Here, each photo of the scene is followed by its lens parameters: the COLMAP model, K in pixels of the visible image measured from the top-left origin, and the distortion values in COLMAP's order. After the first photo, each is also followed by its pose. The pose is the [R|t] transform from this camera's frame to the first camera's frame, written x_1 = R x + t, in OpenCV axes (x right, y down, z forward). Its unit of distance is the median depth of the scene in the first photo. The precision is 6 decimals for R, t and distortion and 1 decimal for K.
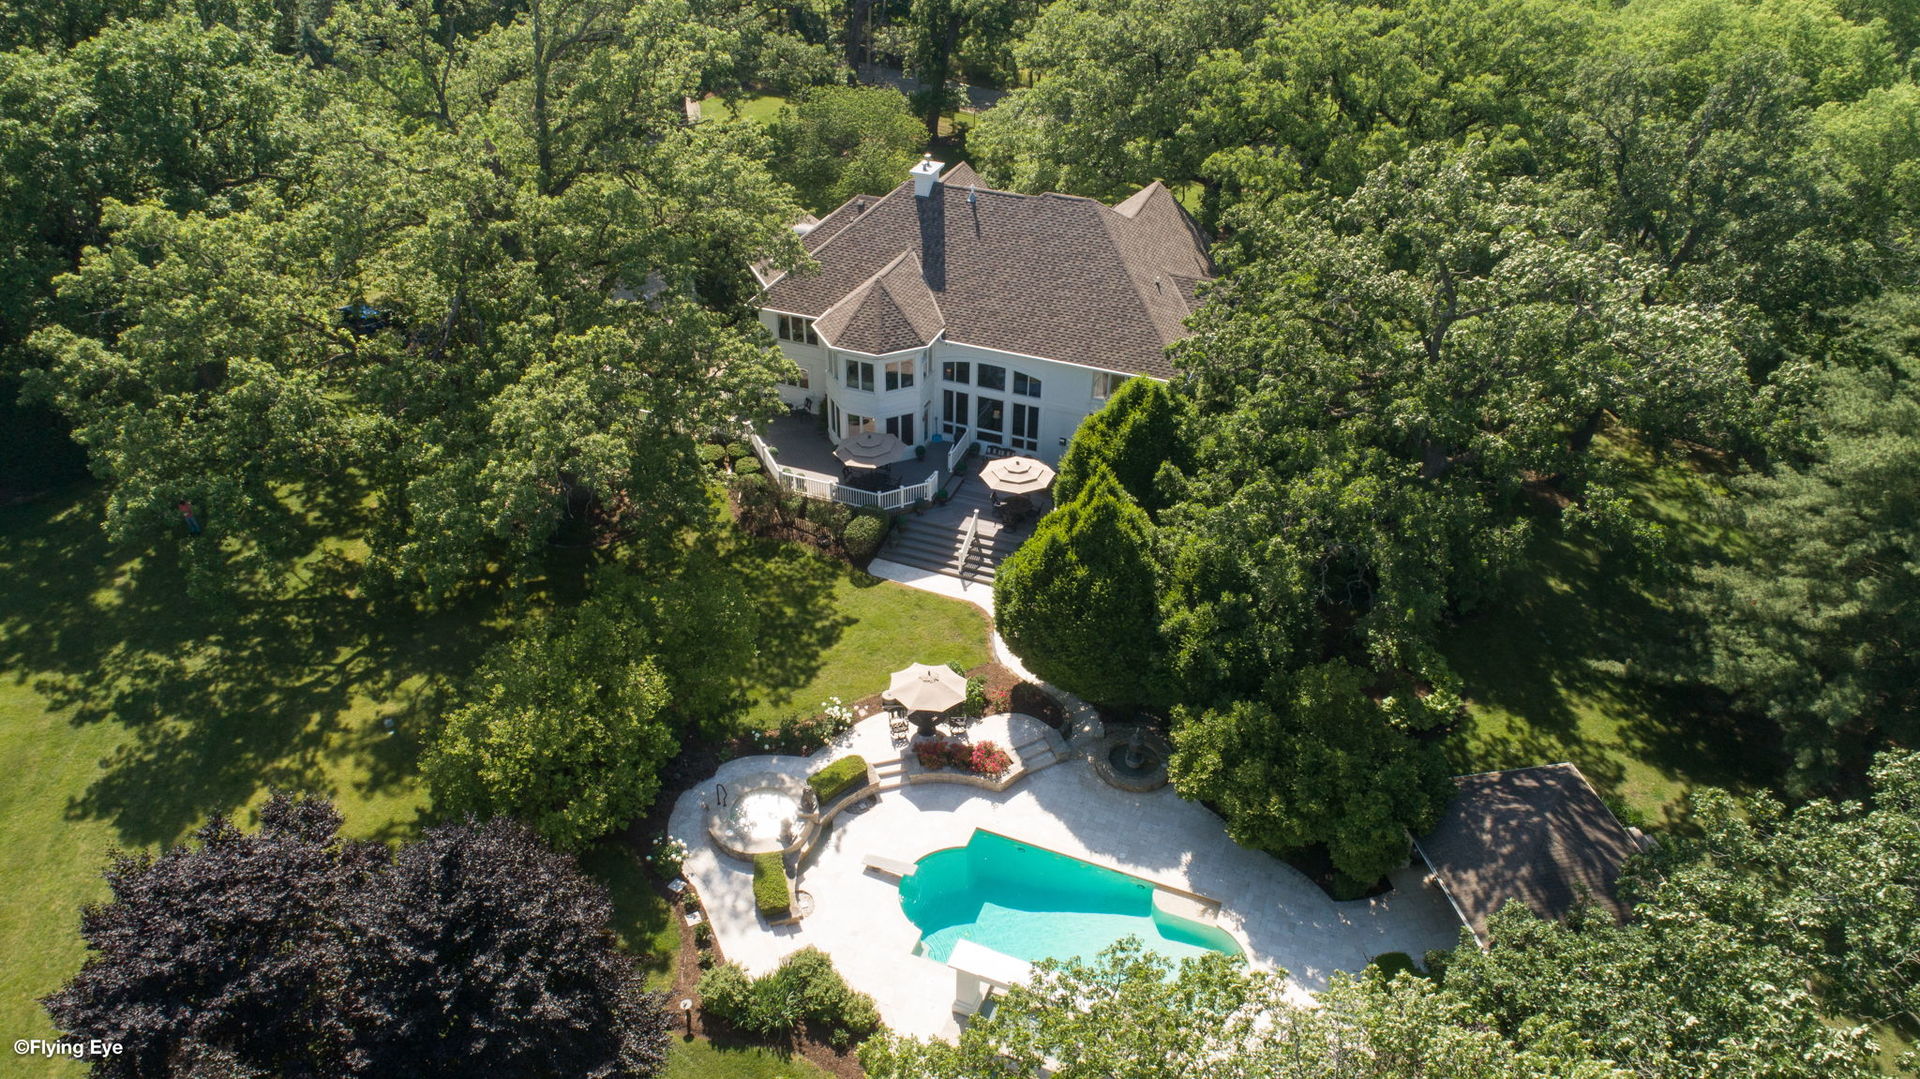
lens RADIAL K [[1322.8, 0, 960.0], [0, 1322.8, 539.5], [0, 0, 1]] dist [-0.022706, 0.001142]
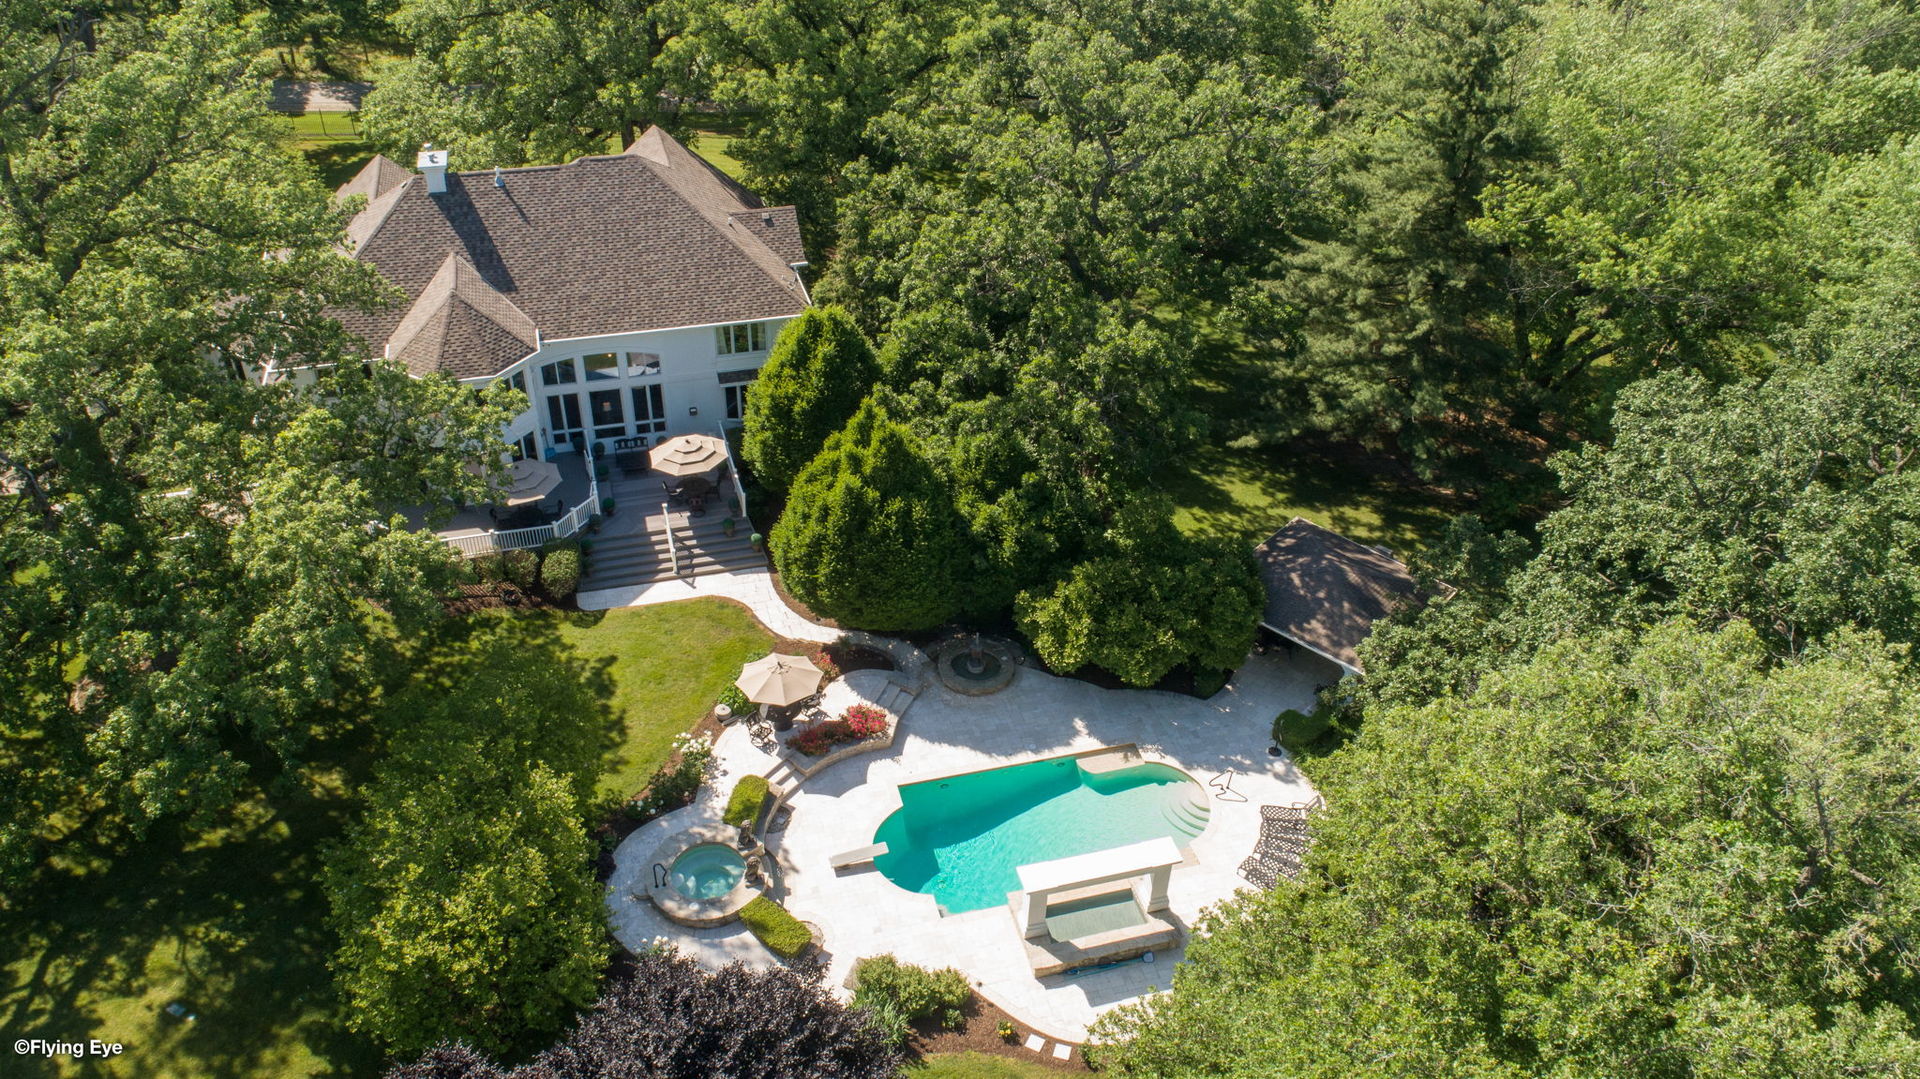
lens RADIAL K [[1397.9, 0, 960.0], [0, 1397.9, 539.5], [0, 0, 1]] dist [-0.019520, 0.002834]
pose [[0.782514, -0.341768, 0.520448, -0.398804], [0.328363, 0.936716, 0.121416, -0.058230], [-0.529008, 0.075887, 0.845217, 0.085618]]
